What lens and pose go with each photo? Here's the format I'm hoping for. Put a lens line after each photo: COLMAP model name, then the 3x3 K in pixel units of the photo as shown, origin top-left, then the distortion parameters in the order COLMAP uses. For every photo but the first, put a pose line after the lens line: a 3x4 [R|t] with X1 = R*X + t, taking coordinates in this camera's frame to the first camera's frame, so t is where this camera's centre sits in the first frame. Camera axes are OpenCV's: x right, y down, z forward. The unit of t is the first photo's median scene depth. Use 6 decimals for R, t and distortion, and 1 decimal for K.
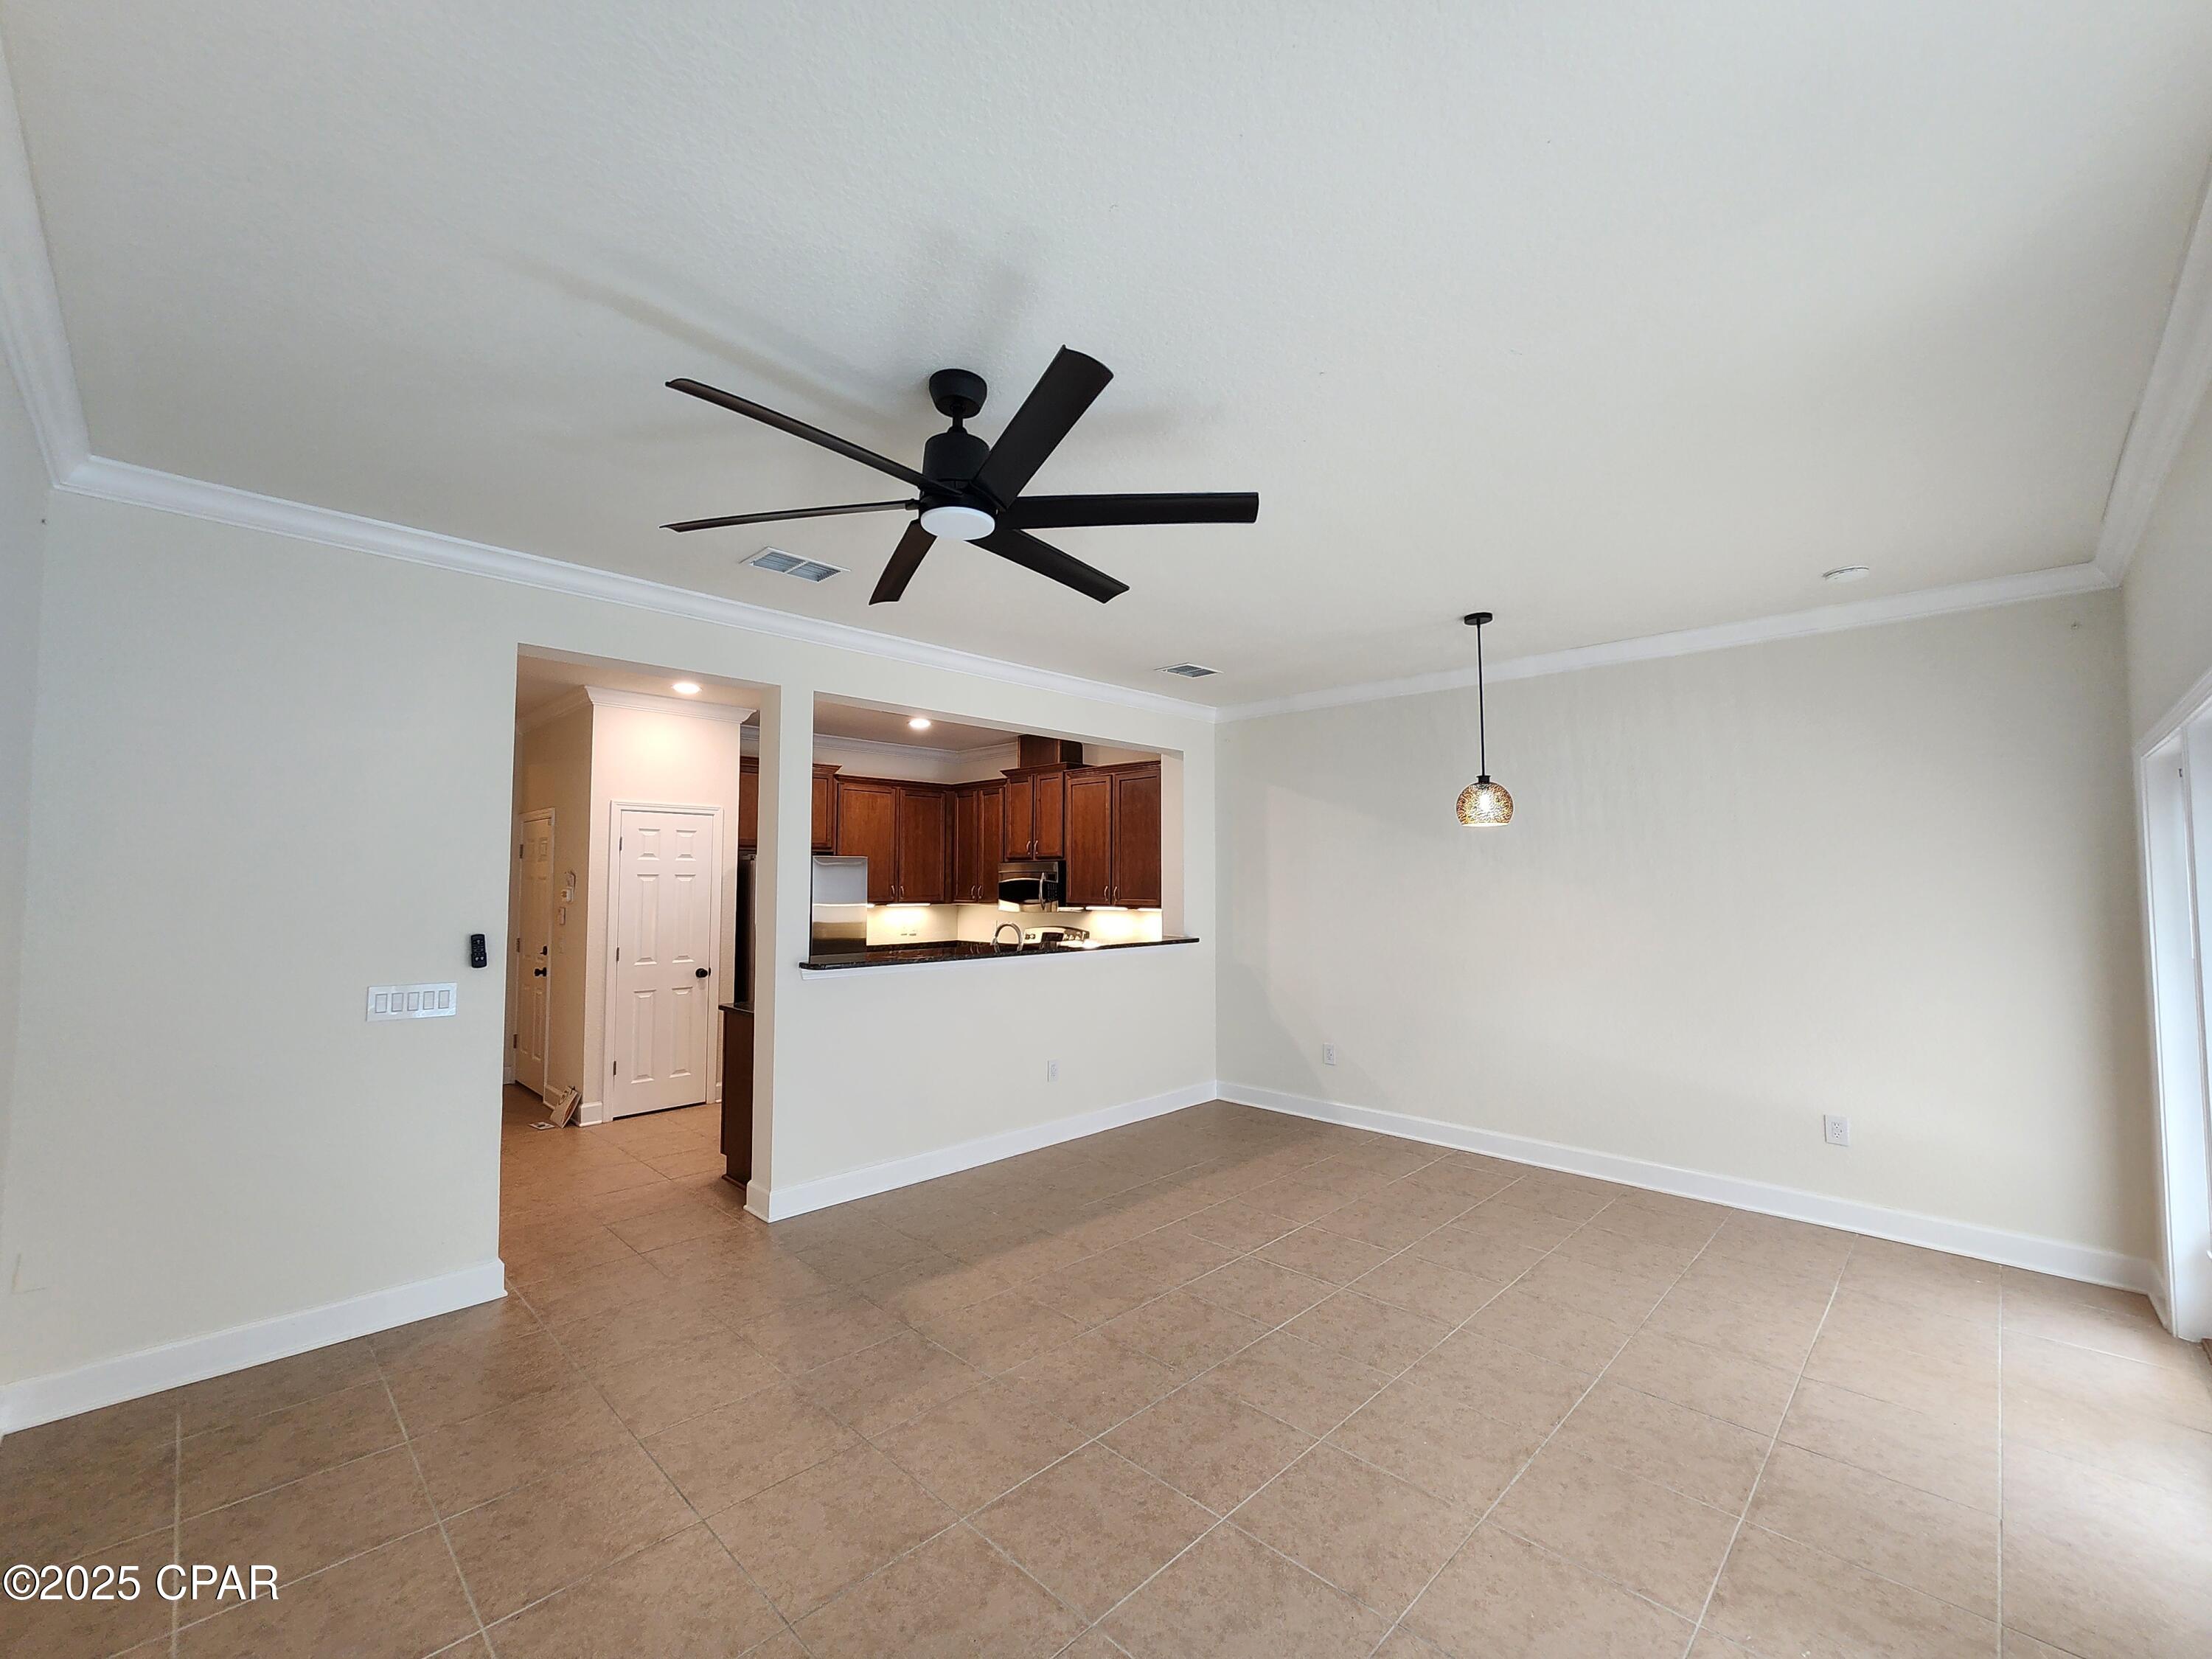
lens RADIAL K [[911.1, 0, 1102.1], [0, 911.1, 834.6], [0, 0, 1]] dist [0.000770, 0.000021]
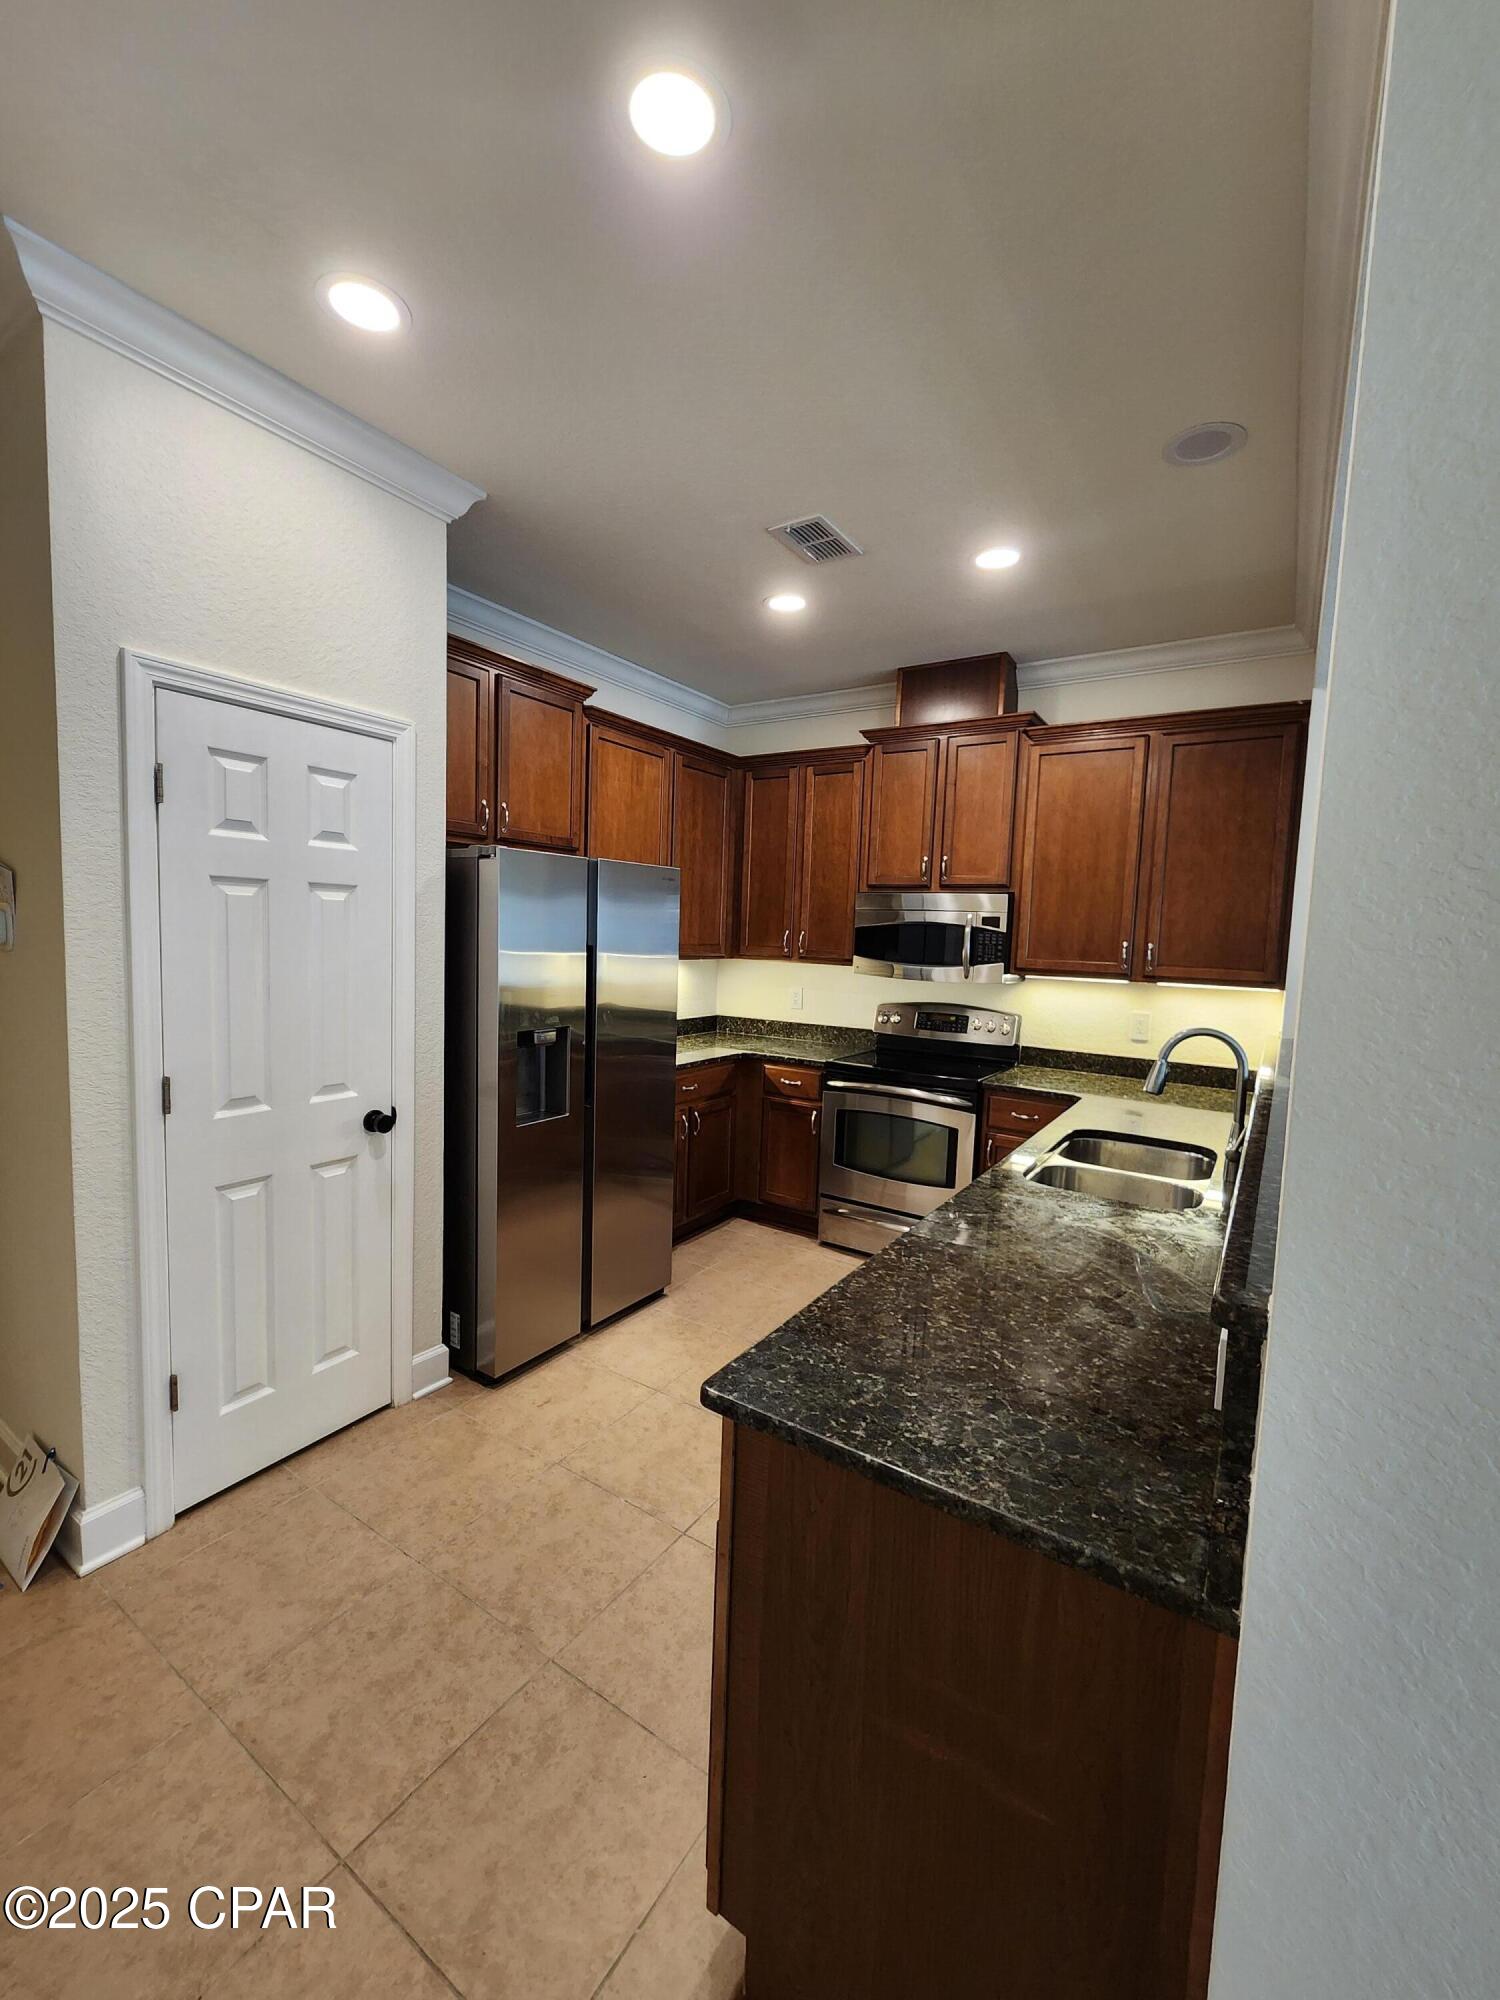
lens RADIAL K [[823.8, 0, 740.5], [0, 823.8, 997.5], [0, 0, 1]] dist [0.000770, 0.000021]
pose [[0.980427, 0.017196, 0.196131, -0.338195], [-0.044075, 0.990065, 0.133522, 0.035623], [-0.191886, -0.139553, 0.971445, 0.584400]]
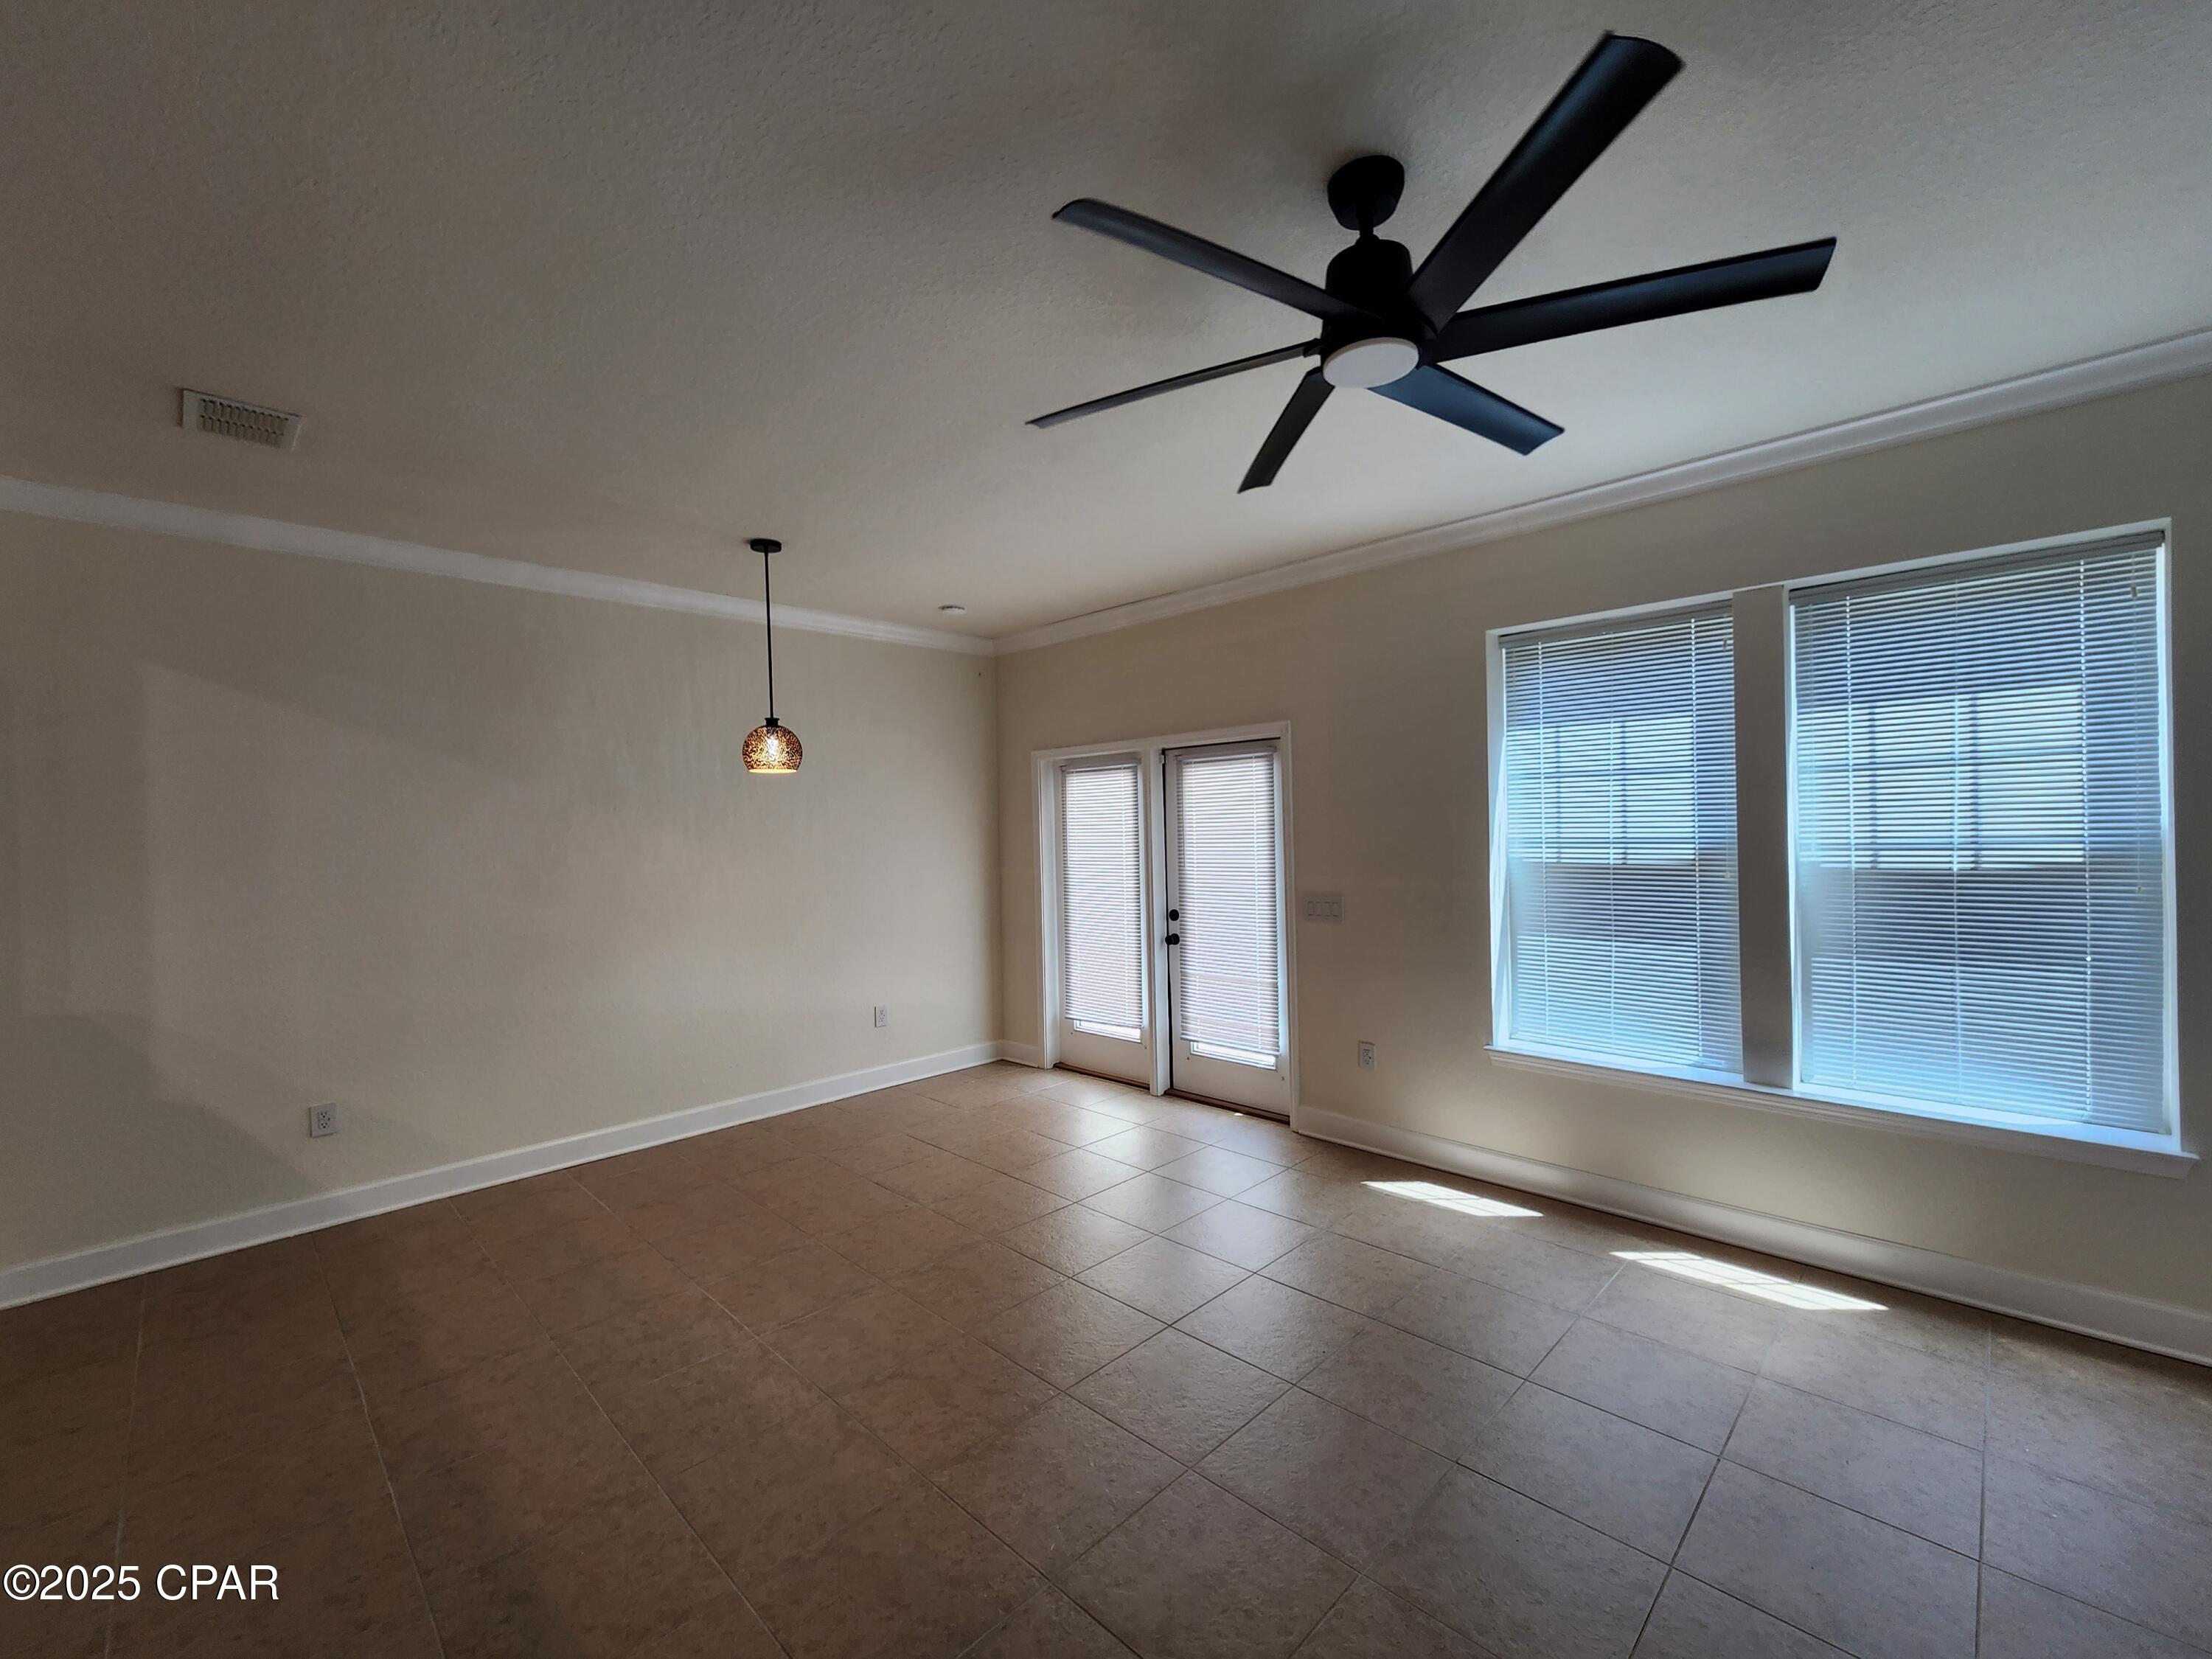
lens RADIAL K [[911.1, 0, 1102.8], [0, 911.1, 839.2], [0, 0, 1]] dist [0.000770, 0.000021]
pose [[0.004709, -0.012108, 0.999916, -0.331261], [-0.028222, 0.999527, 0.012236, 0.024058], [-0.999591, -0.028277, 0.004365, 0.421969]]
